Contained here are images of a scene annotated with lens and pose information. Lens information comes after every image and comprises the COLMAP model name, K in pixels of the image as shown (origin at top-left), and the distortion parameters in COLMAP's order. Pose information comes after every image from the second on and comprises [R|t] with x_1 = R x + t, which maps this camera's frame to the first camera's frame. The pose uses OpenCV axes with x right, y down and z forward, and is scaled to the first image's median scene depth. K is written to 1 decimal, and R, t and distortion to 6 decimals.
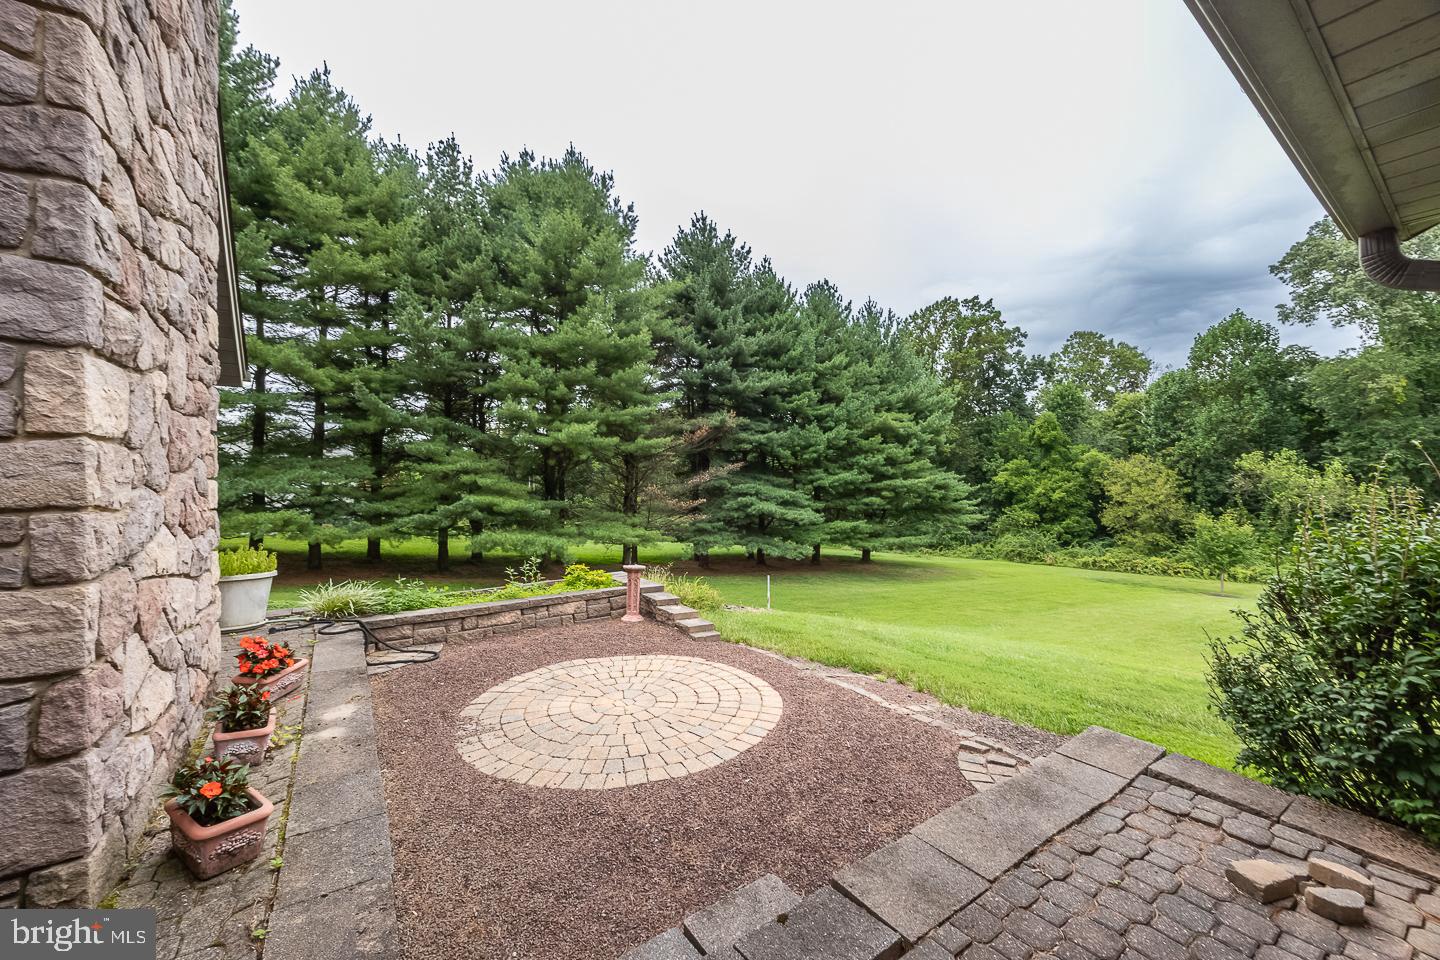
lens RADIAL K [[559.6, 0, 724.4], [0, 559.6, 475.9], [0, 0, 1]] dist [-0.000172, -0.001040]
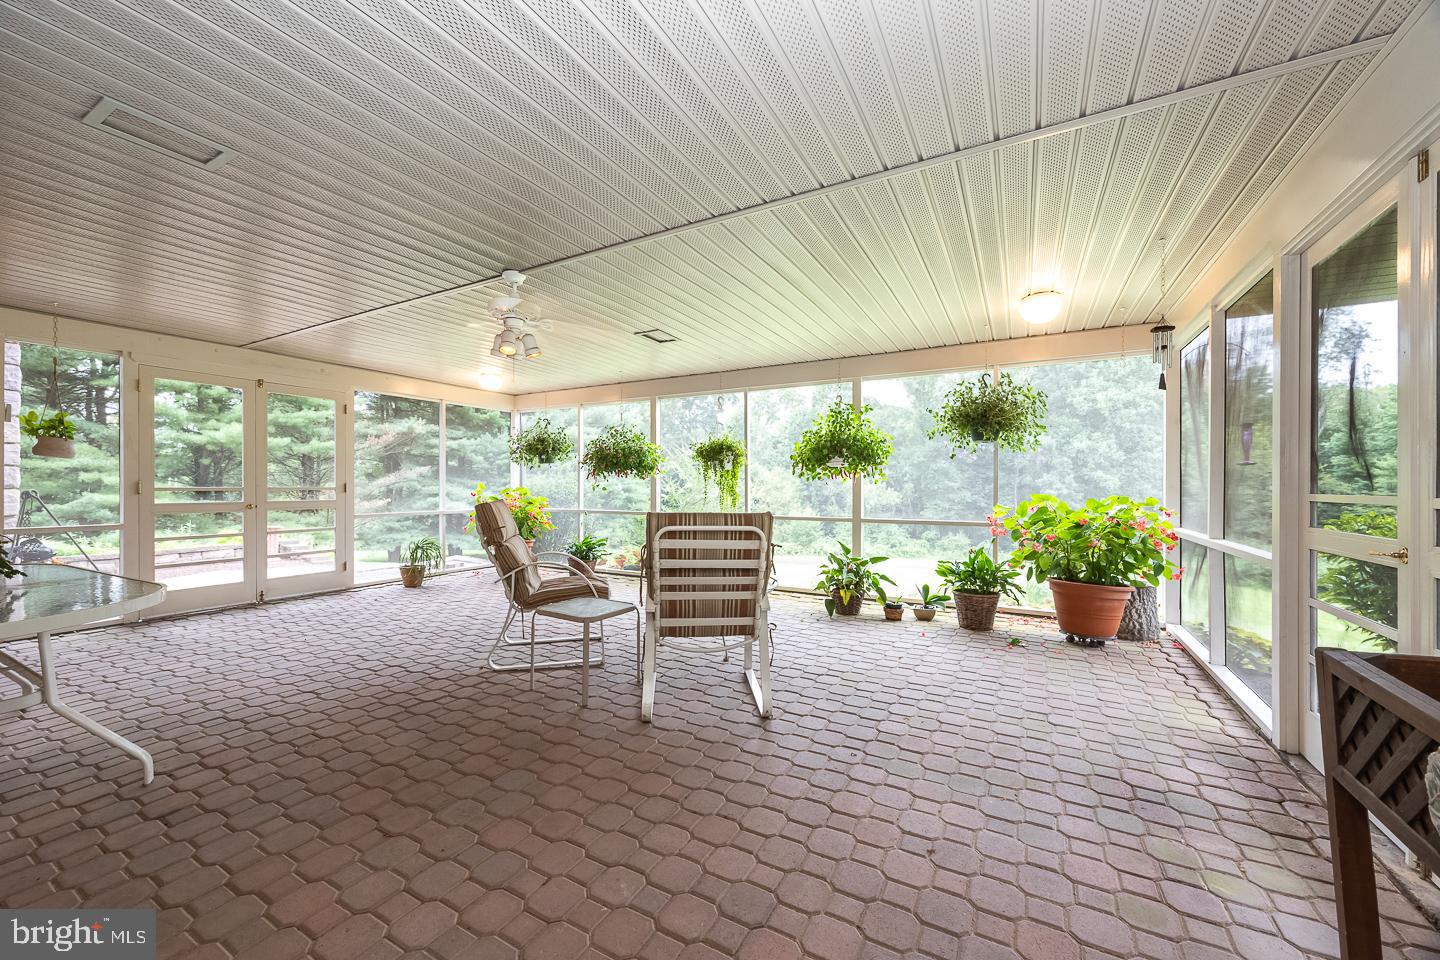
lens RADIAL K [[559.6, 0, 730.7], [0, 559.6, 487.8], [0, 0, 1]] dist [-0.000172, -0.001040]
pose [[0.897977, 0.003487, 0.440029, 0.050361], [-0.006504, 0.999965, 0.005349, 0.006120], [-0.439994, -0.007665, 0.897968, -0.165139]]
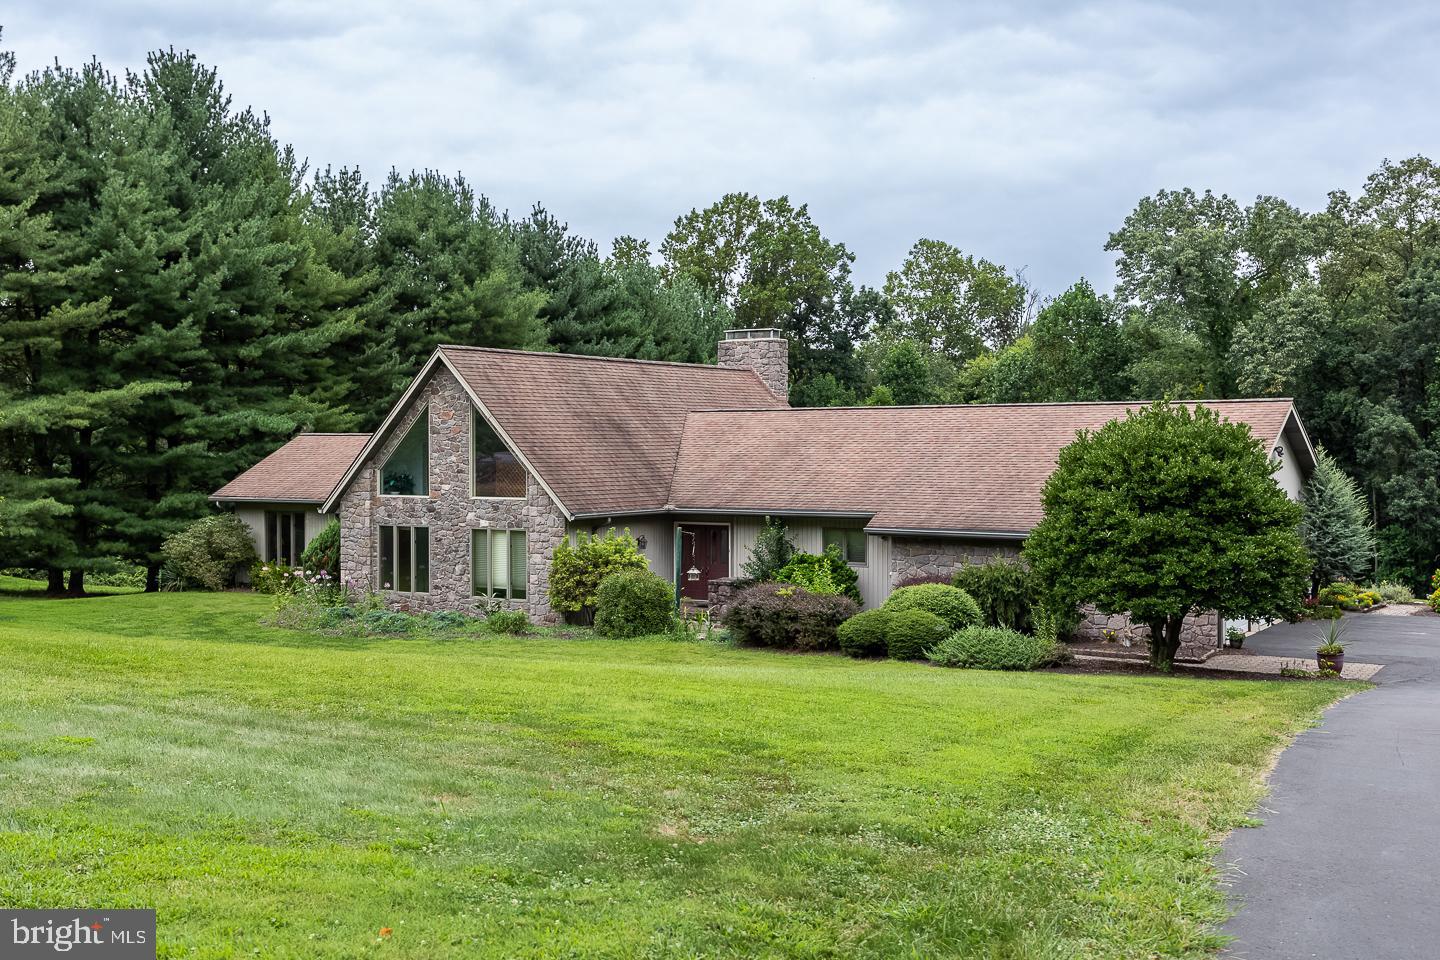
lens RADIAL K [[1814.5, 0, 573.0], [0, 1814.5, 464.2], [0, 0, 1]] dist [0.028974, 0.000000]
pose [[0.939366, -0.009407, 0.342788, -0.754925], [0.001697, 0.999739, 0.022784, -0.090855], [-0.342913, -0.020821, 0.939136, -1.343782]]
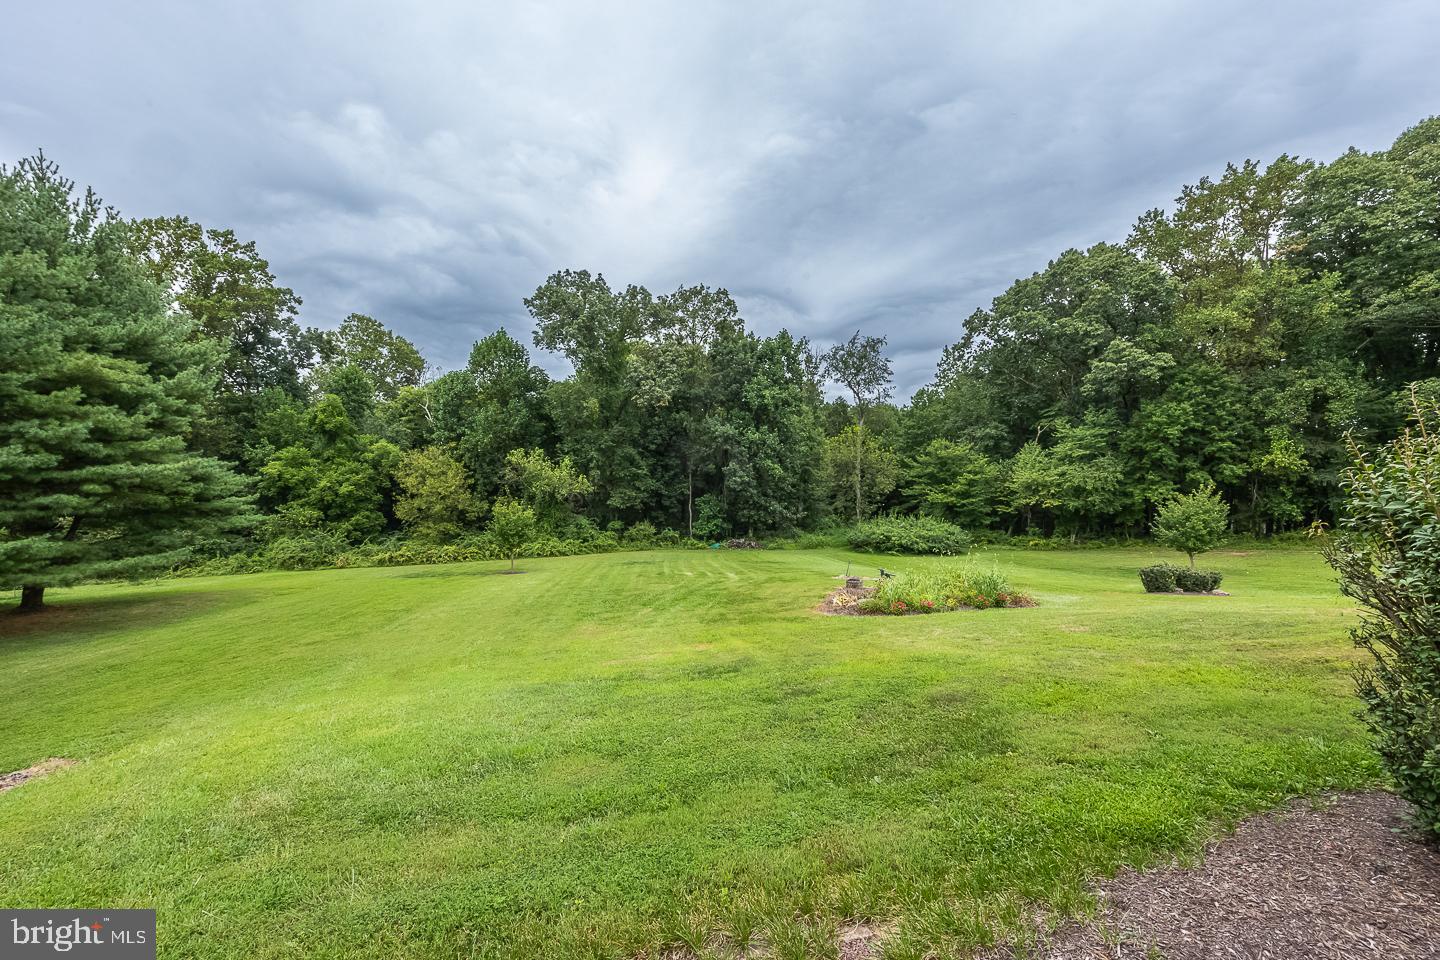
lens RADIAL K [[559.6, 0, 714.2], [0, 559.6, 486.9], [0, 0, 1]] dist [-0.000172, -0.001040]
pose [[0.393707, -0.015092, 0.919112, 0.002985], [-0.010955, 0.999717, 0.021108, 0.007795], [-0.919171, -0.018379, 0.393431, 0.126161]]
